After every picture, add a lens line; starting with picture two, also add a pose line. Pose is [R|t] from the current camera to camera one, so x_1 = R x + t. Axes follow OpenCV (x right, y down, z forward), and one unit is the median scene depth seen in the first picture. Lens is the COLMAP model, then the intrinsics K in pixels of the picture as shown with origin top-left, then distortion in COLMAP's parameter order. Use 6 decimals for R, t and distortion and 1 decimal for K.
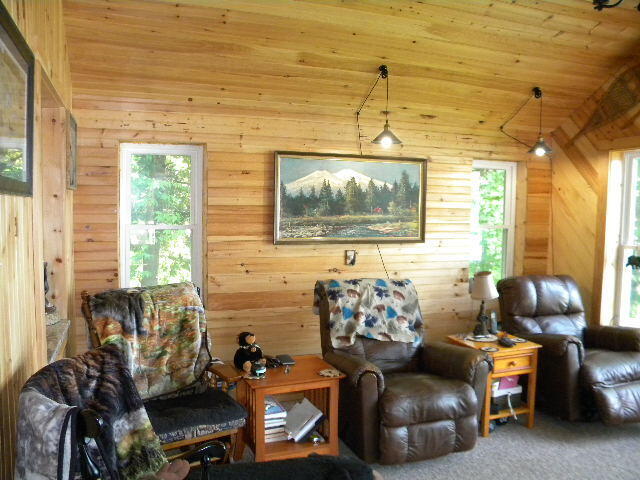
lens RADIAL K [[546.1, 0, 320.1], [0, 546.1, 240.7], [0, 0, 1]] dist [-0.180051, 0.155341]
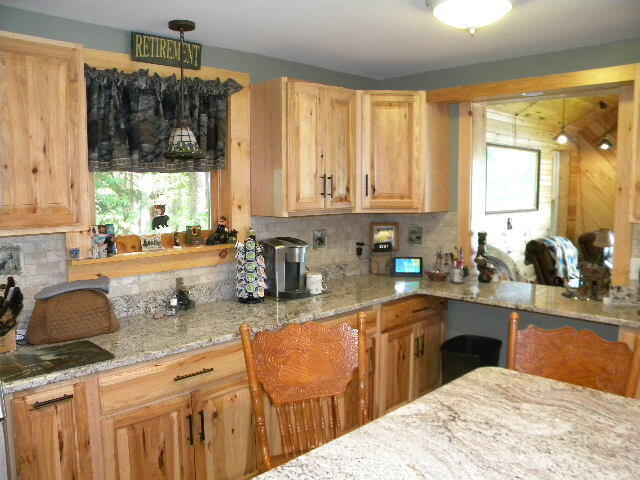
lens RADIAL K [[546.1, 0, 315.9], [0, 546.1, 239.9], [0, 0, 1]] dist [-0.180051, 0.155341]
pose [[0.916804, -0.051419, 0.396013, -0.801082], [0.034005, 0.998126, 0.050872, -0.009591], [-0.397887, -0.033174, 0.916835, -0.009845]]
